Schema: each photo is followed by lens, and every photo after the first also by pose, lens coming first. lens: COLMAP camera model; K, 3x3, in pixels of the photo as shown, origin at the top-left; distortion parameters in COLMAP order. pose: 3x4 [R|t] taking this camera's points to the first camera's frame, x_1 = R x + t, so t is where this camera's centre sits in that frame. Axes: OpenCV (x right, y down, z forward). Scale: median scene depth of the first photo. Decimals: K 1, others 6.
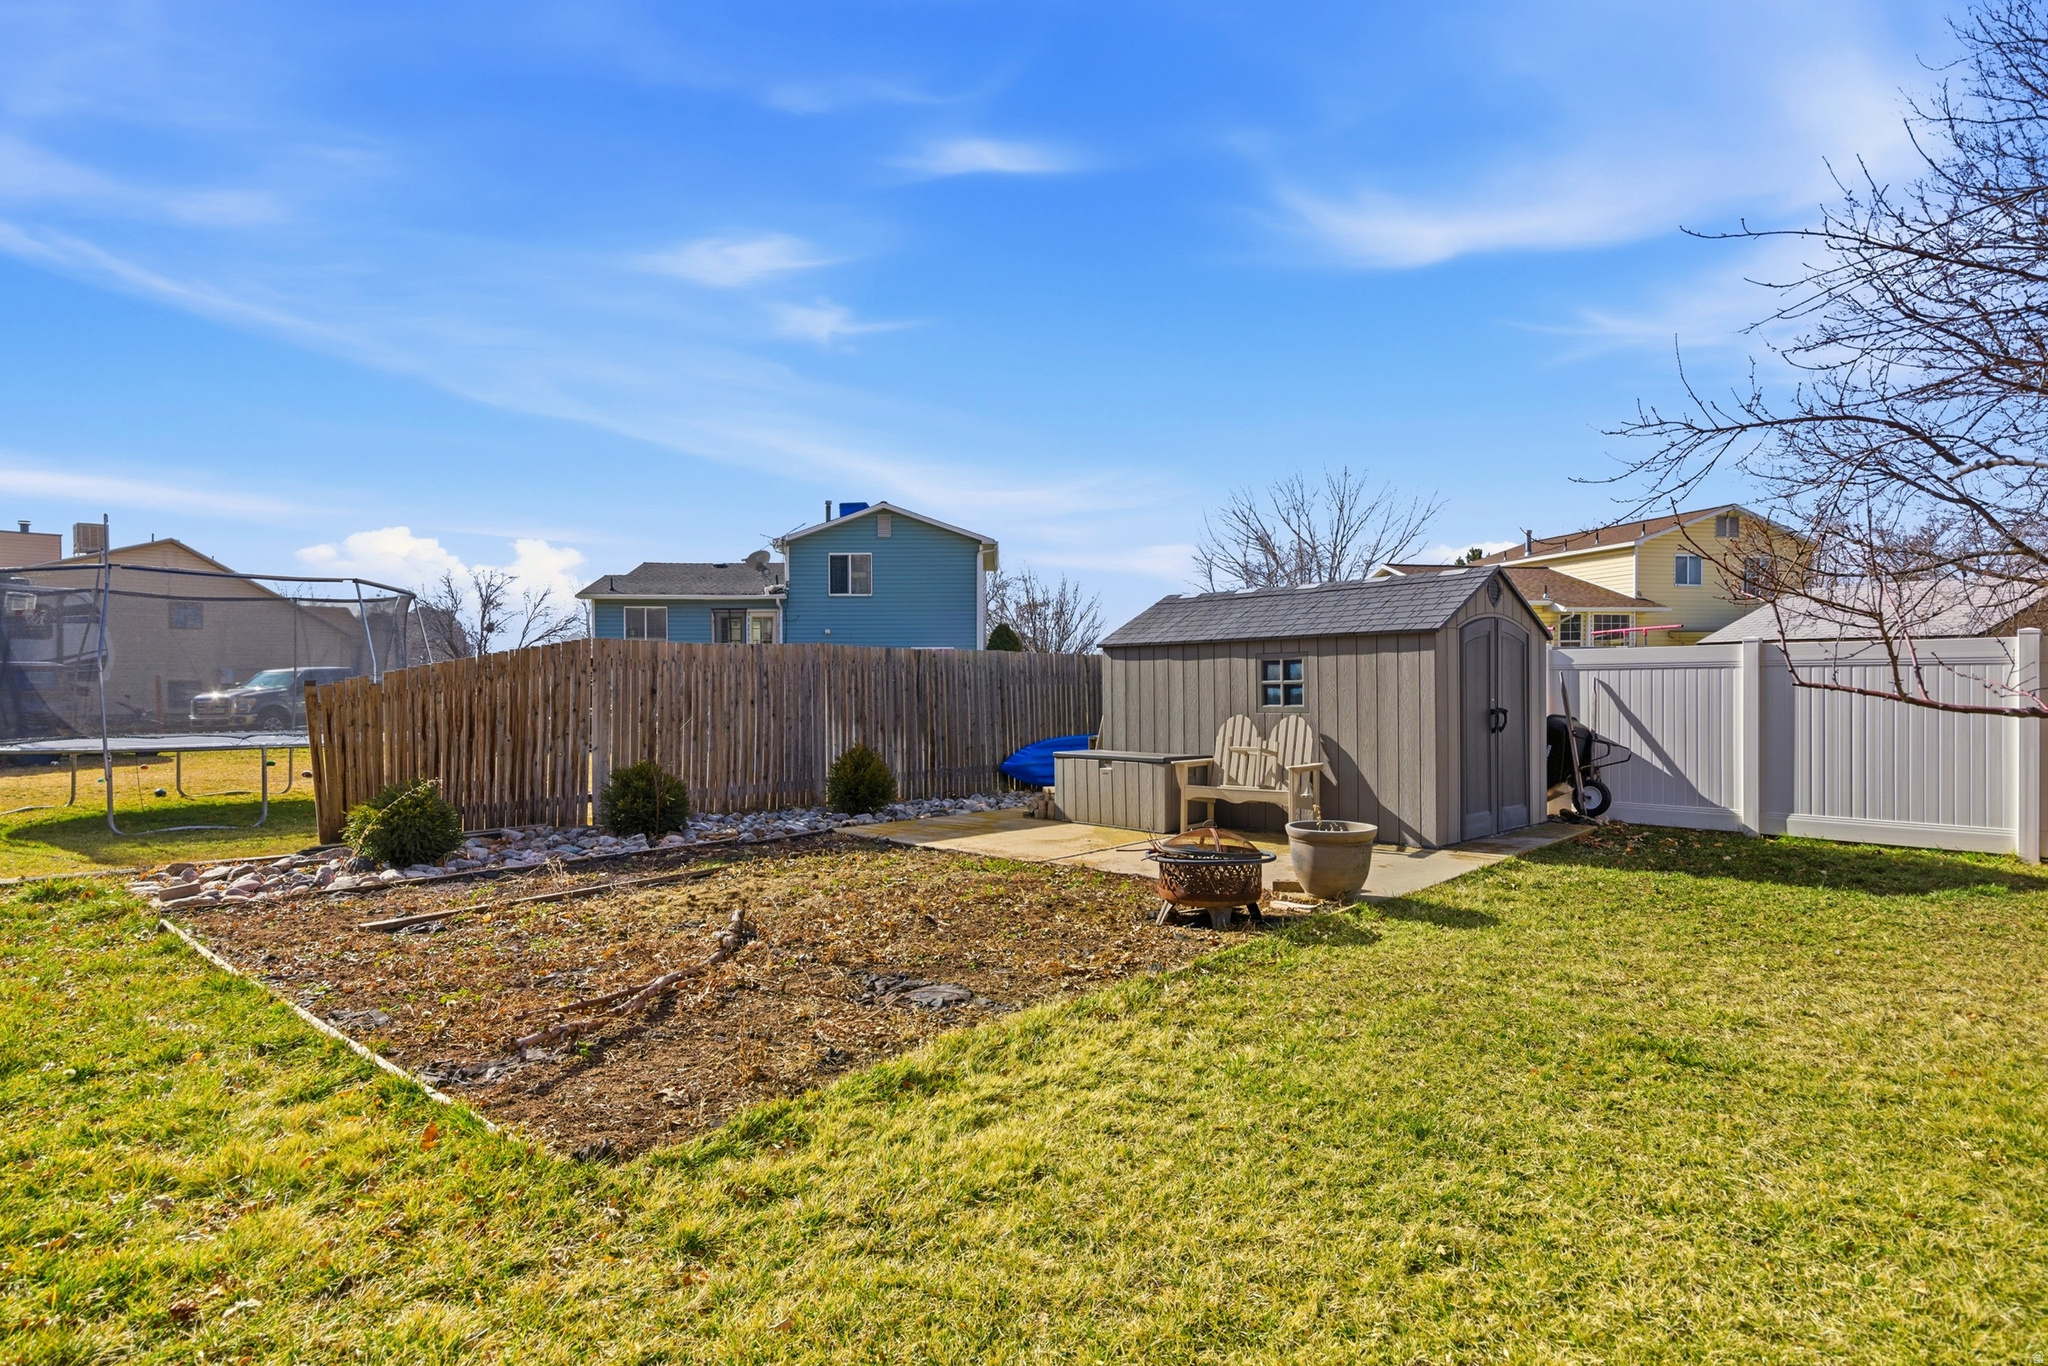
lens RADIAL K [[1132.2, 0, 1018.9], [0, 1132.2, 677.4], [0, 0, 1]] dist [-0.001520, -0.000044]
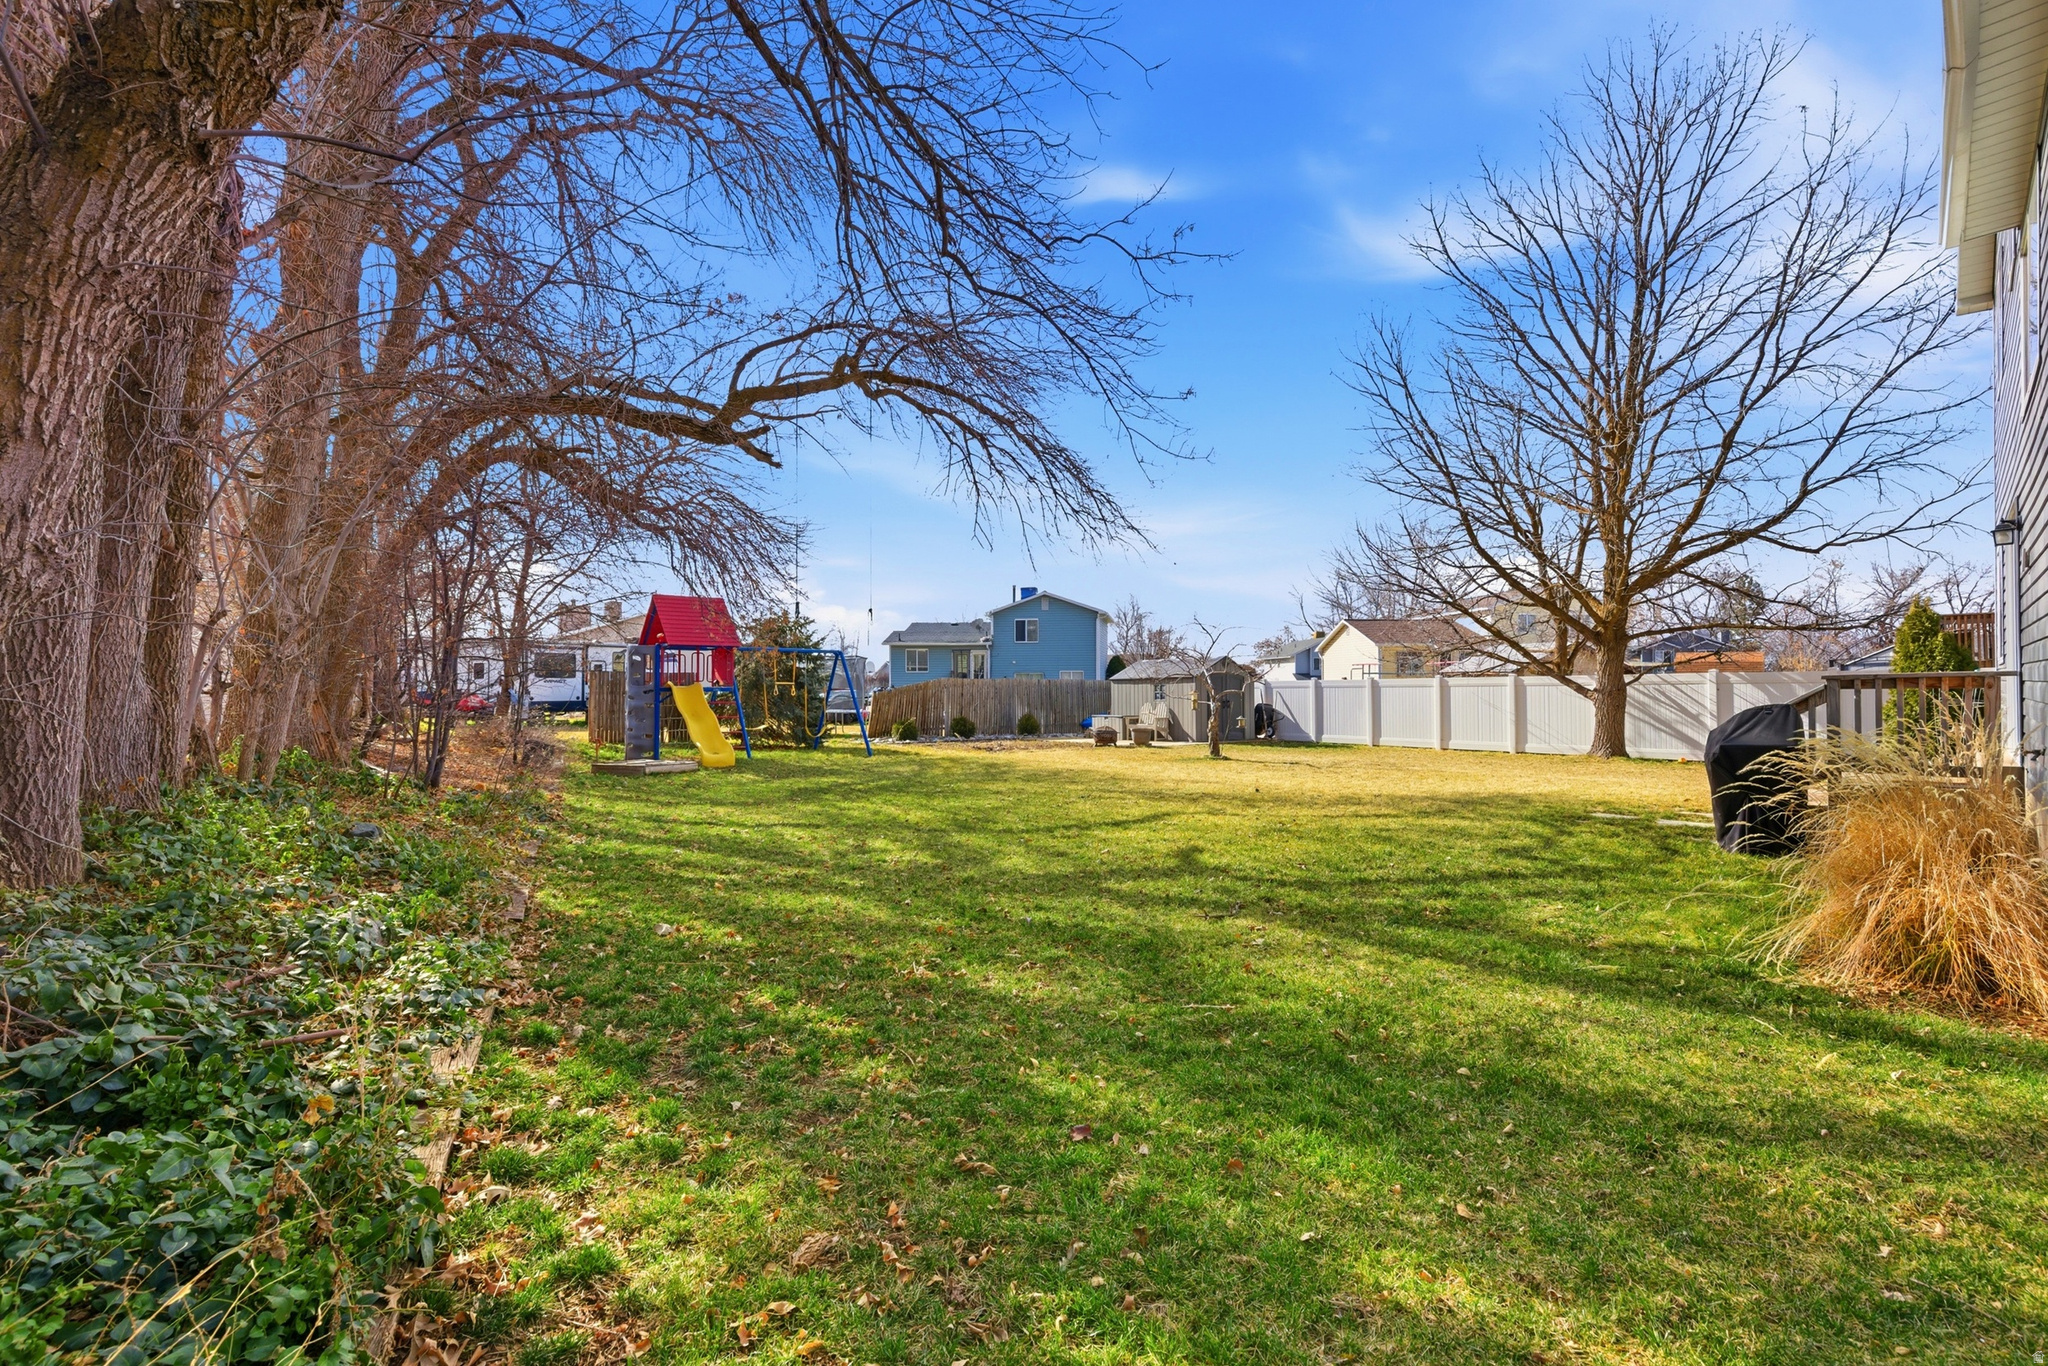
lens RADIAL K [[938.8, 0, 1024.1], [0, 938.8, 682.7], [0, 0, 1]] dist [0.004916, 0.000914]
pose [[0.988508, 0.004975, -0.151083, 0.076598], [-0.005346, 0.999984, -0.002045, -0.004300], [0.151071, 0.002829, 0.988519, -0.497398]]
